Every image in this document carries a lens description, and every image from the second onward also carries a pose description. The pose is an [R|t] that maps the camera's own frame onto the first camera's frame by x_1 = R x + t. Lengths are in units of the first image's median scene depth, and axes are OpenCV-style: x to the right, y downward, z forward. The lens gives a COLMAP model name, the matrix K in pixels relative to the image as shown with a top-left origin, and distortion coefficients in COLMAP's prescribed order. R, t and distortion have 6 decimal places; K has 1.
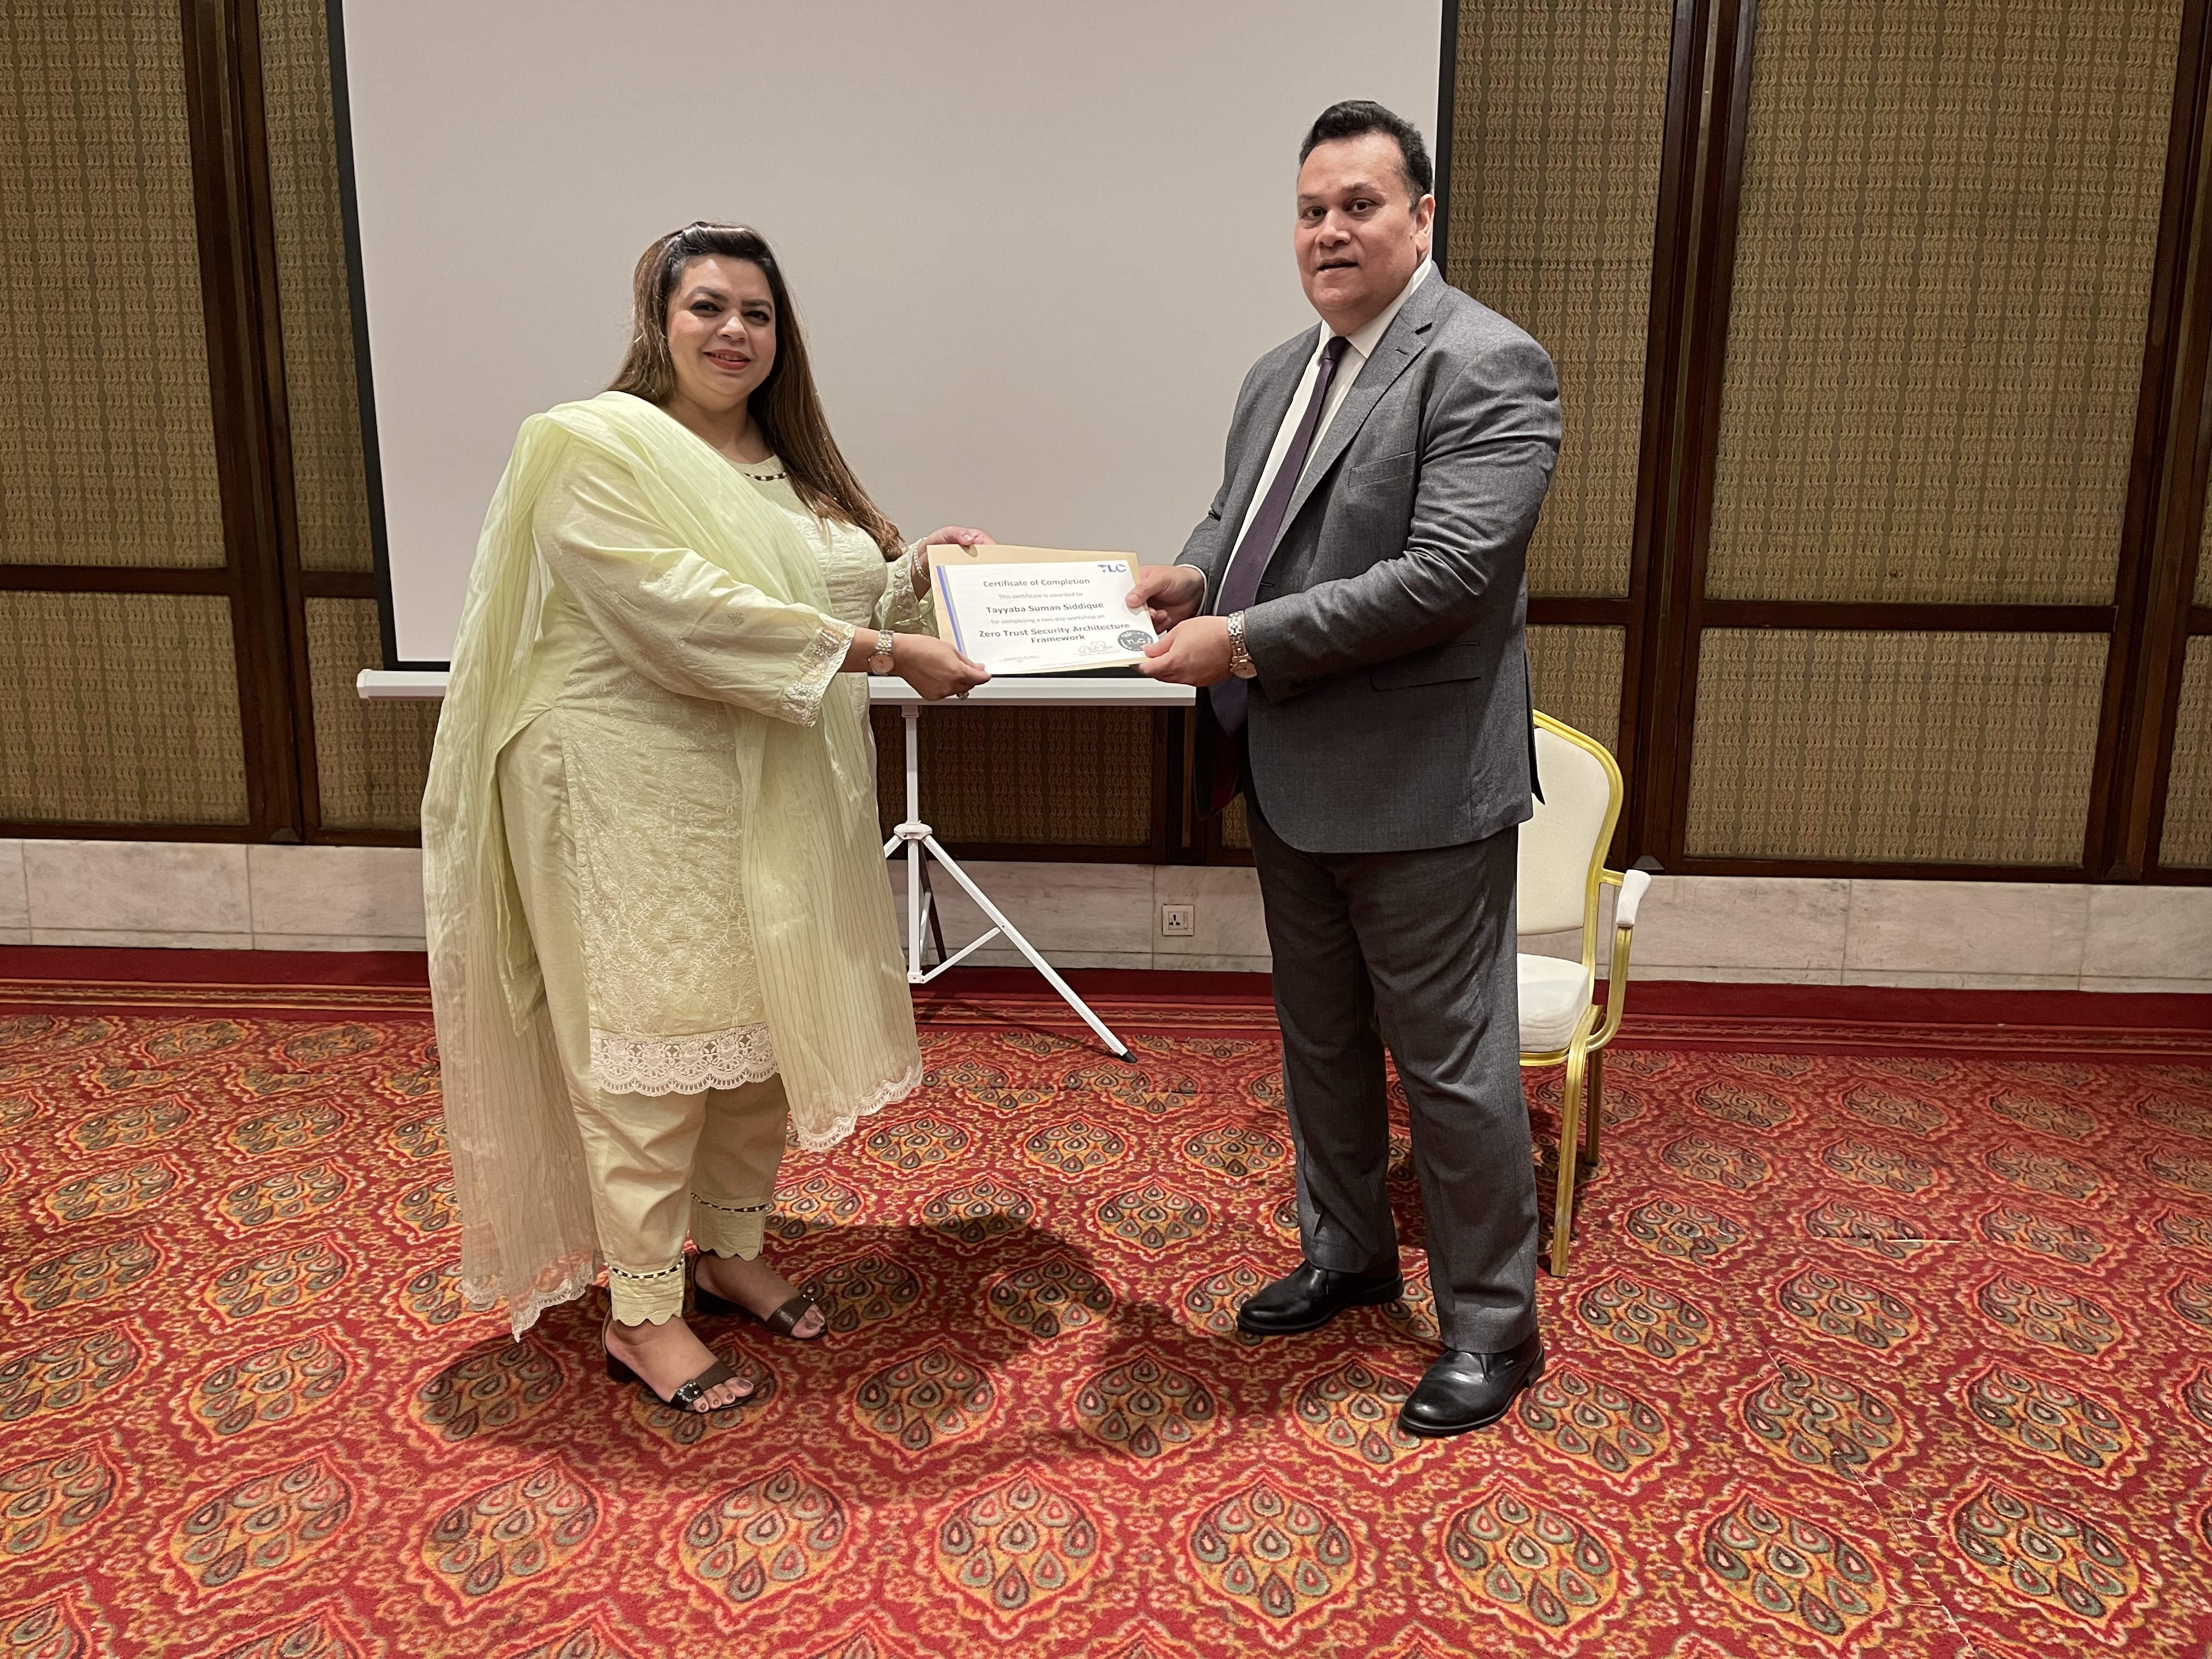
lens RADIAL K [[1690.7, 0, 1108.5], [0, 1690.7, 817.3], [0, 0, 1]] dist [0.101509, -0.151725]
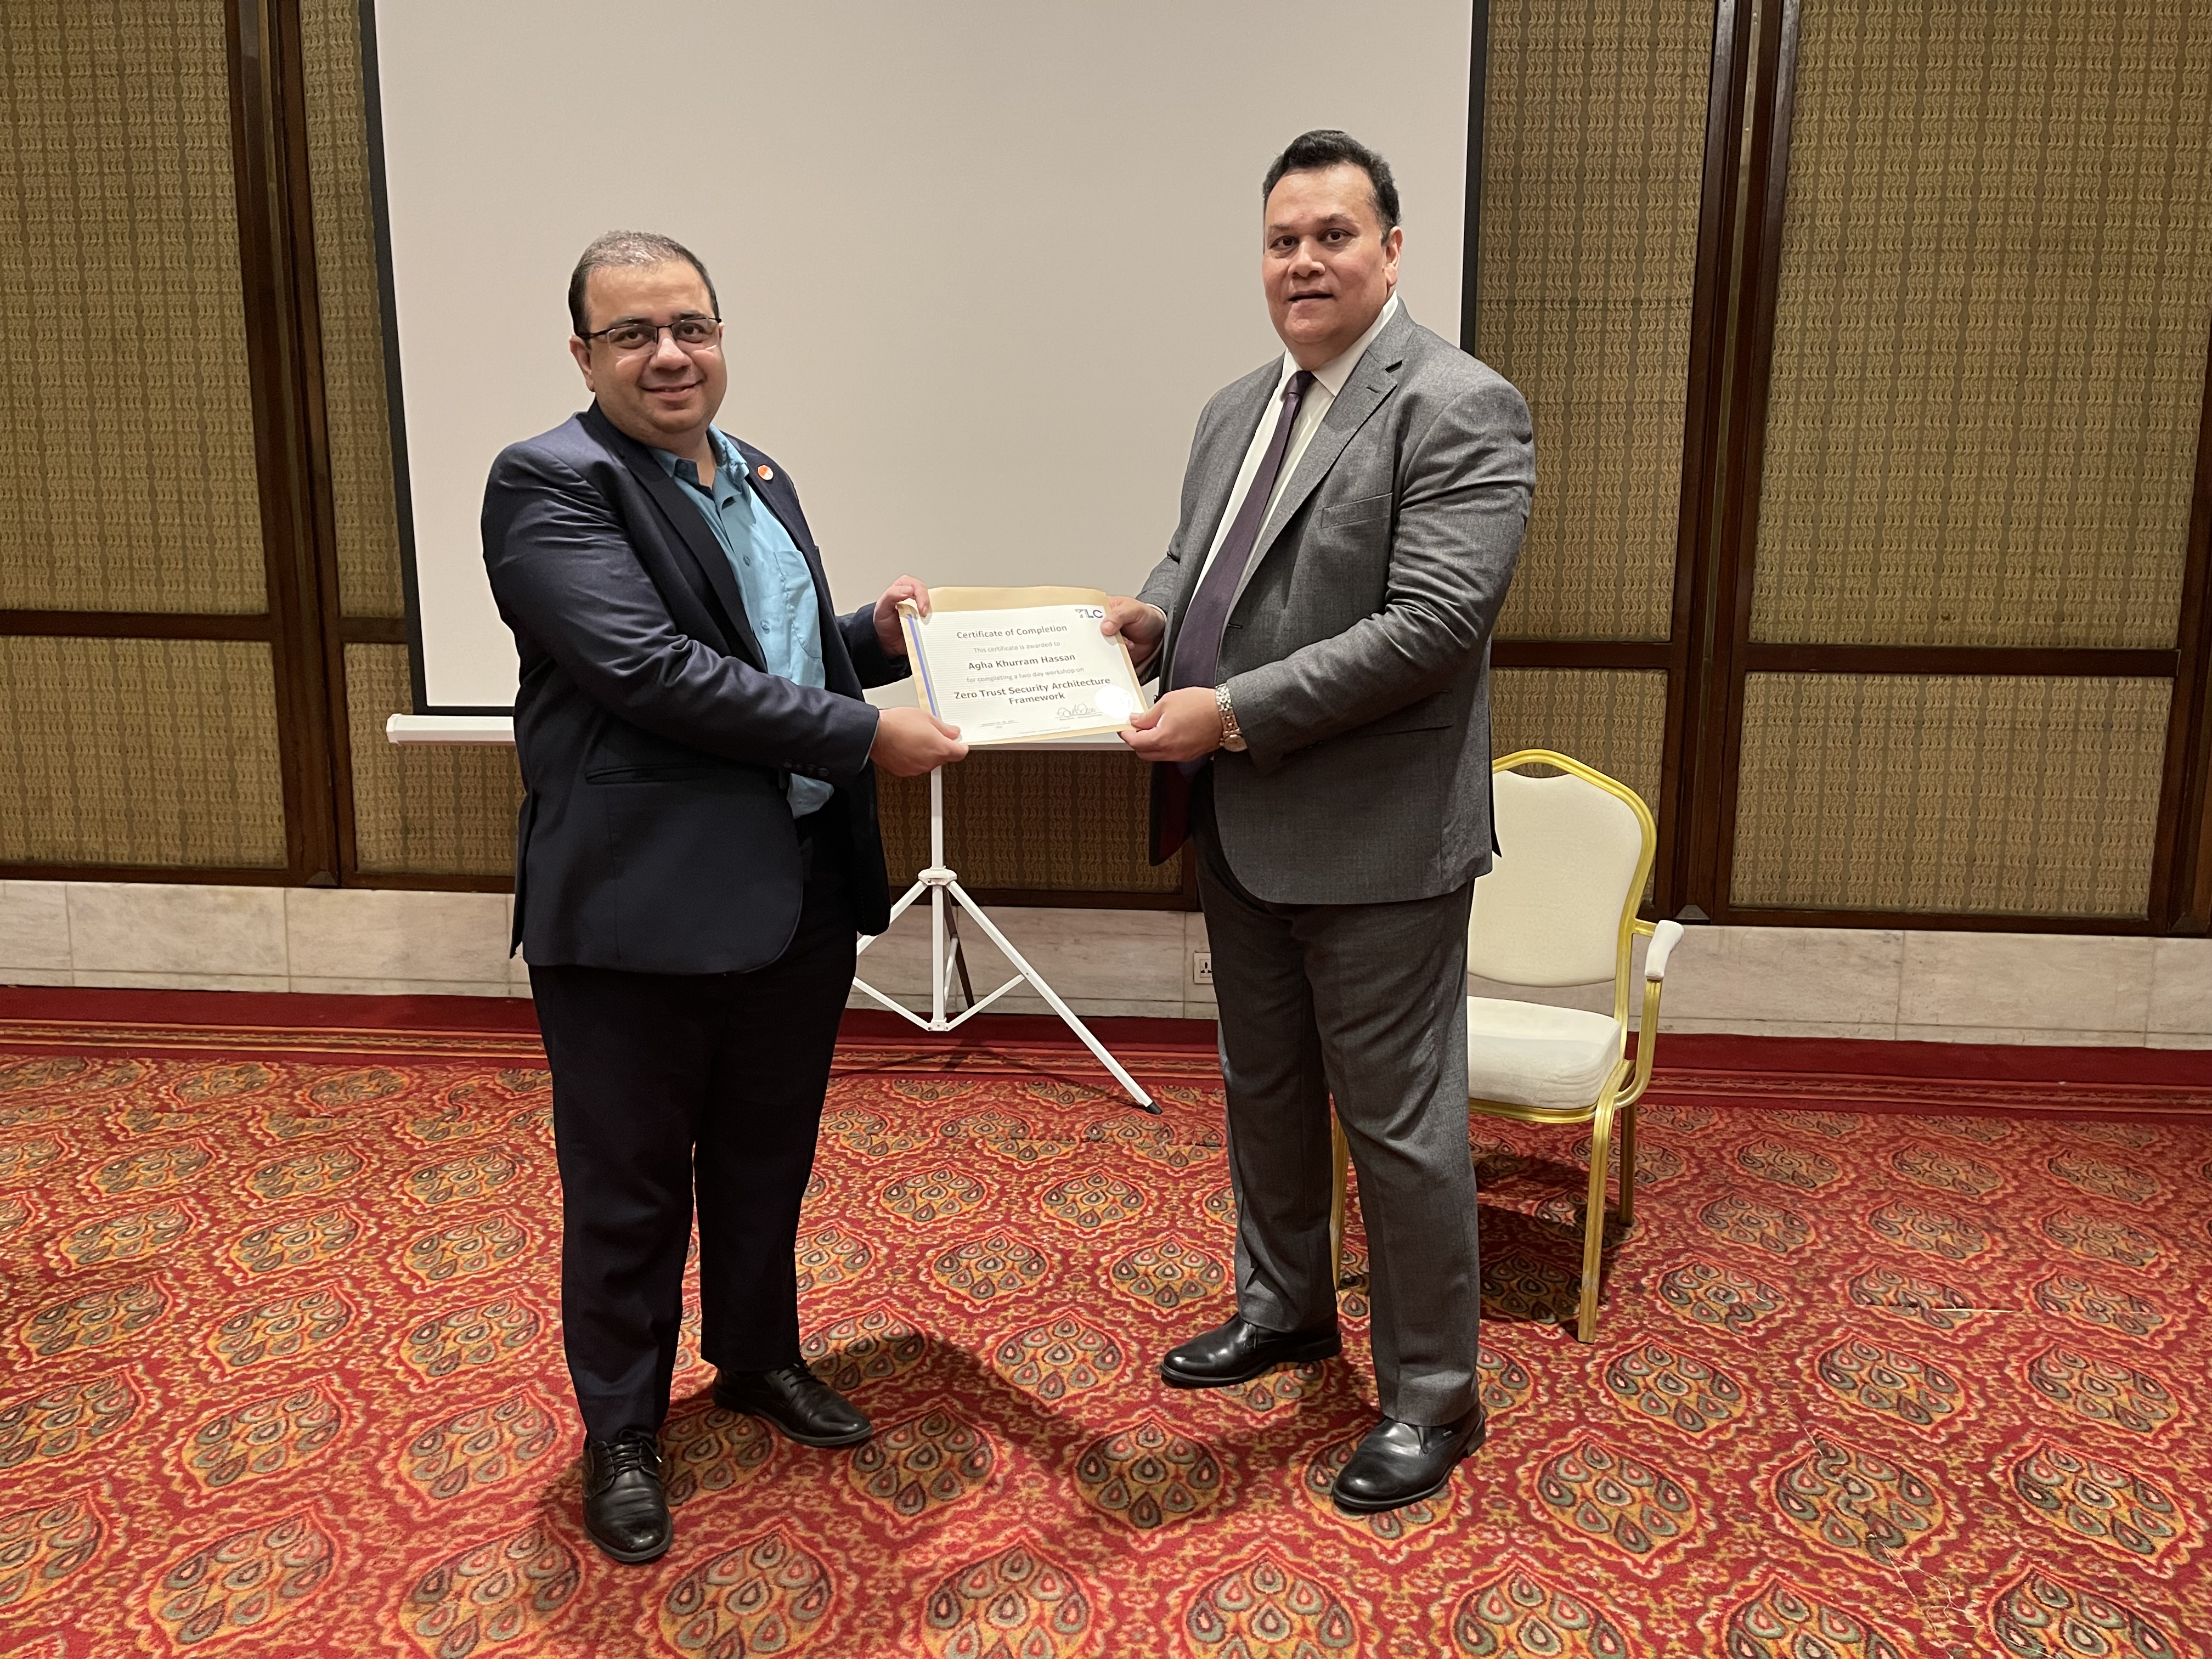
lens RADIAL K [[1690.7, 0, 1108.5], [0, 1690.7, 817.3], [0, 0, 1]] dist [0.101509, -0.151725]
pose [[0.999301, 0.002693, -0.037286, 0.032543], [-0.003677, 0.999646, -0.026338, -0.001183], [0.037201, 0.026457, 0.998958, 0.020915]]
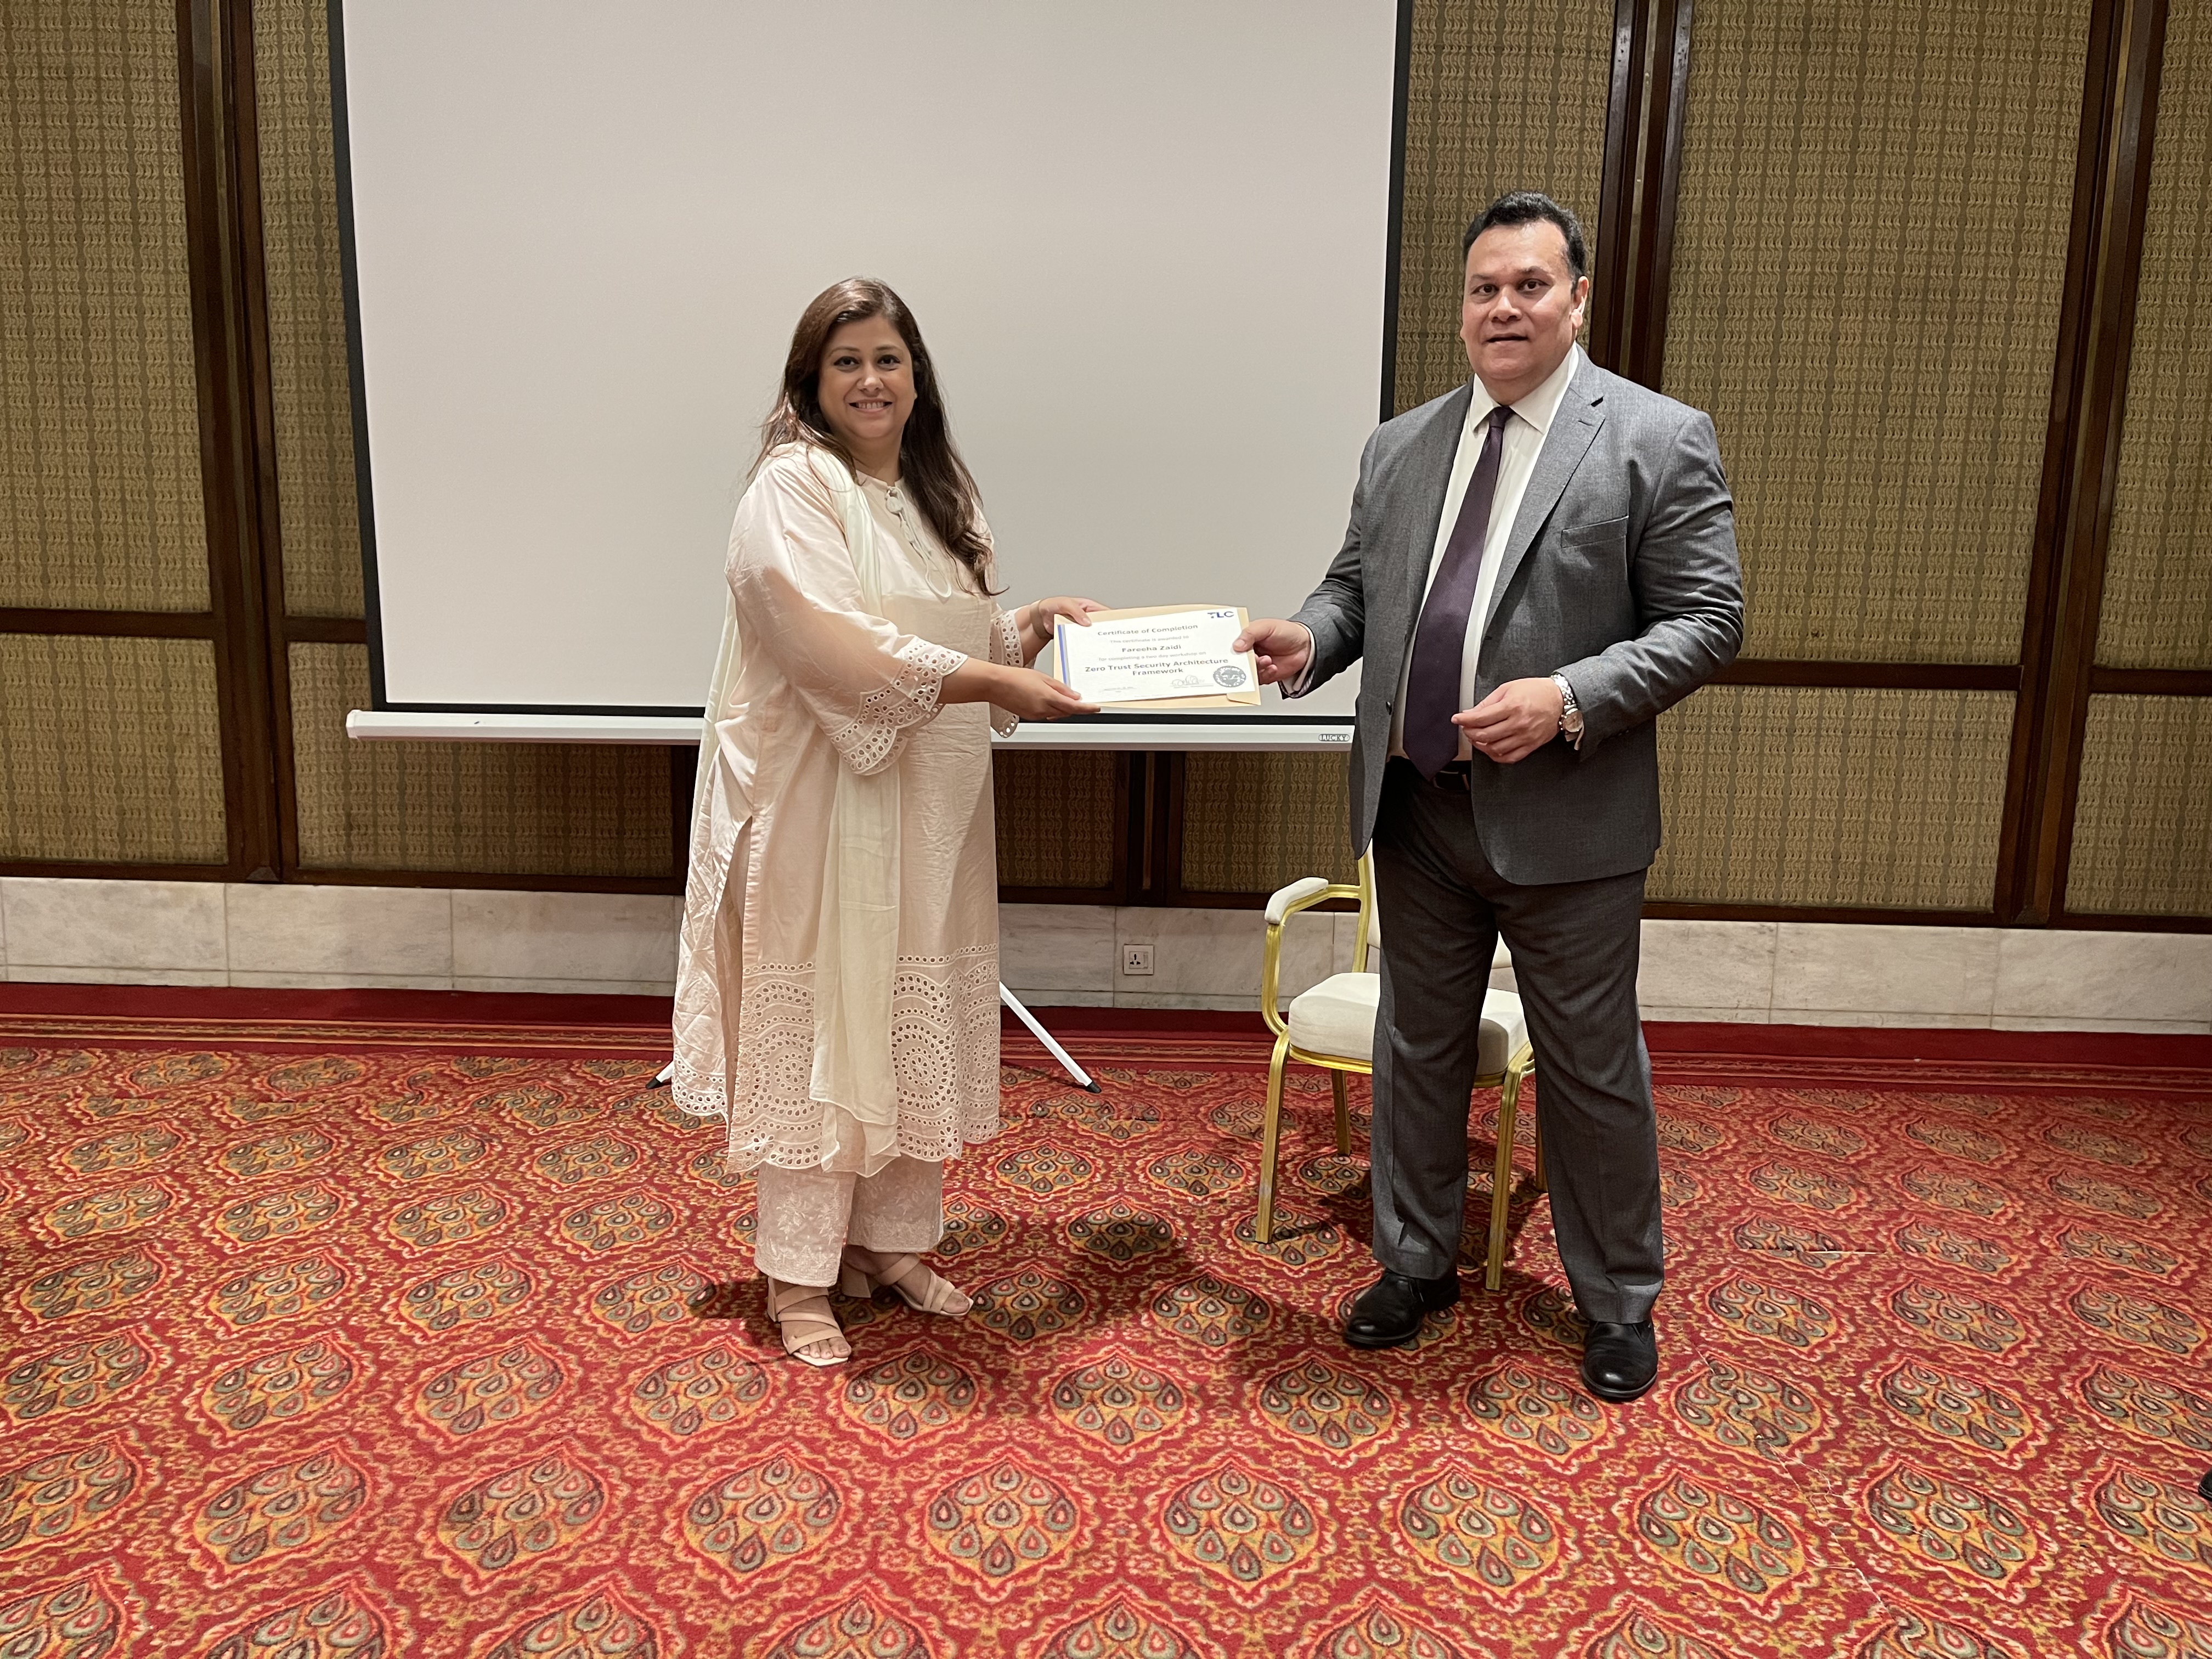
lens RADIAL K [[1694.9, 0, 1109.9], [0, 1694.9, 834.2], [0, 0, 1]] dist [0.094861, -0.142194]
pose [[0.999424, 0.005704, 0.033447, -0.020151], [-0.004799, 0.999622, -0.027086, 0.021295], [-0.033588, 0.026909, 0.999073, -0.067715]]
